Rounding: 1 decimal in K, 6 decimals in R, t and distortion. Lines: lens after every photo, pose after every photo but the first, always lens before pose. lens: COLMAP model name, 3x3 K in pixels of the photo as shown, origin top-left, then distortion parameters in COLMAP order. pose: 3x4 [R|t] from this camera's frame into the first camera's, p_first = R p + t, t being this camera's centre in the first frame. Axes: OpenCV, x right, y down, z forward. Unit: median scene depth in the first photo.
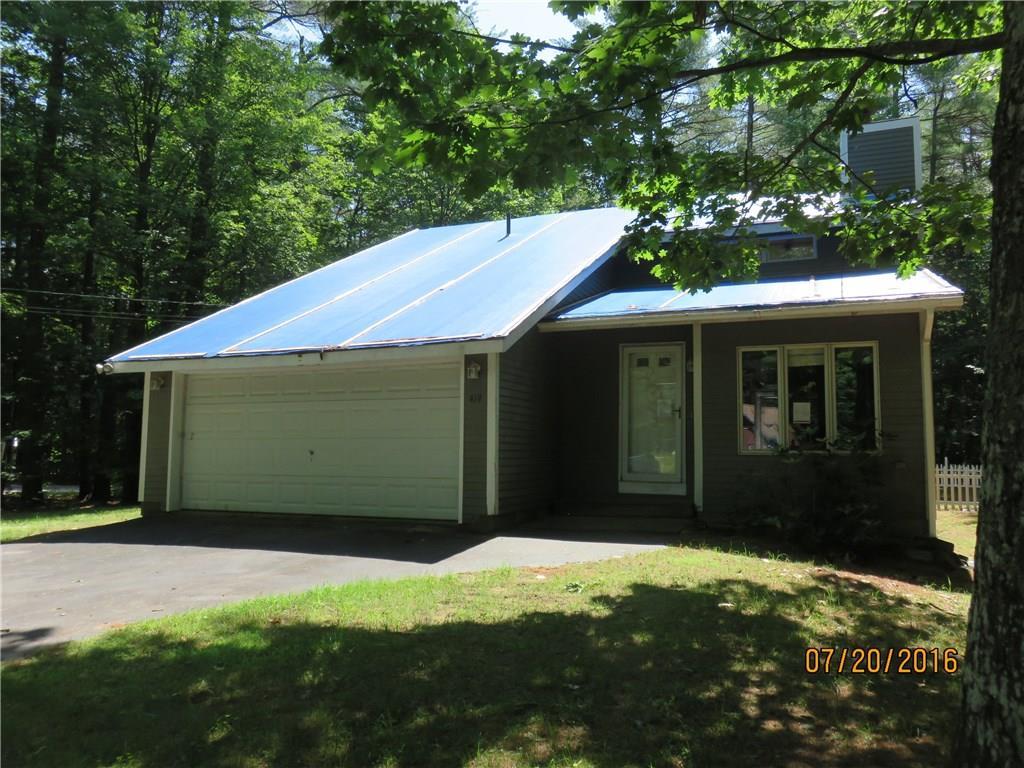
lens RADIAL K [[773.3, 0, 512.0], [0, 773.3, 384.0], [0, 0, 1]] dist [-0.011002, 0.004887]
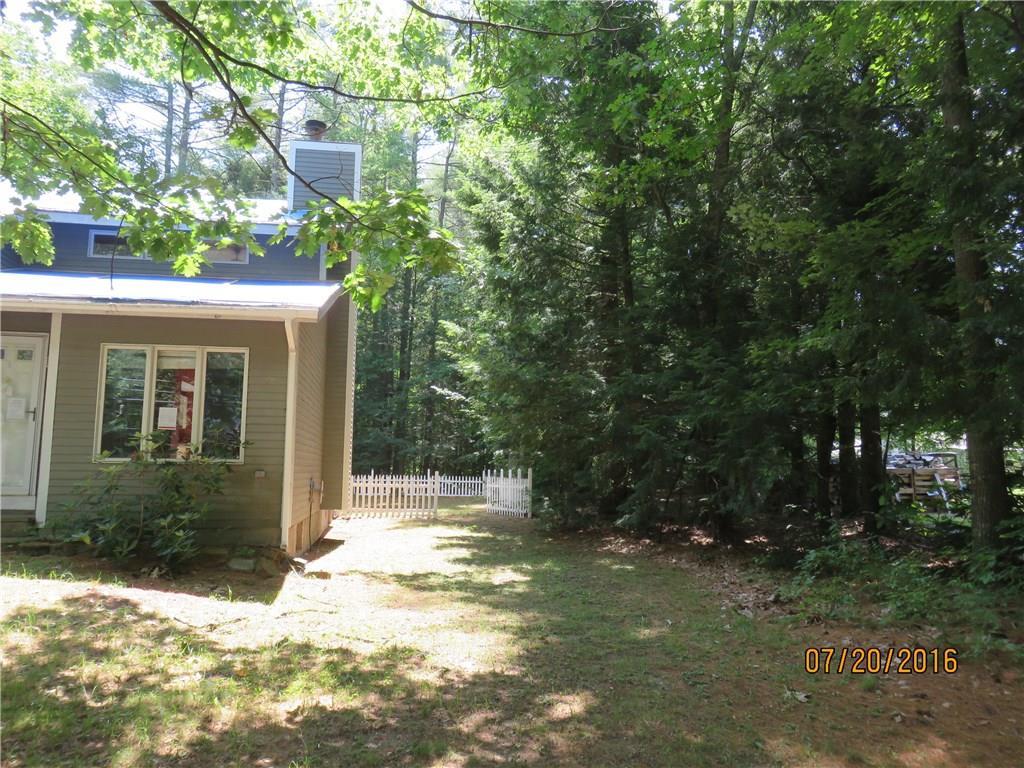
lens RADIAL K [[773.3, 0, 512.0], [0, 773.3, 384.0], [0, 0, 1]] dist [-0.011002, 0.004887]
pose [[0.852337, 0.057226, 0.519853, 0.239084], [-0.048606, 0.998361, -0.030206, 0.003589], [-0.520729, 0.000478, 0.853722, -0.016868]]
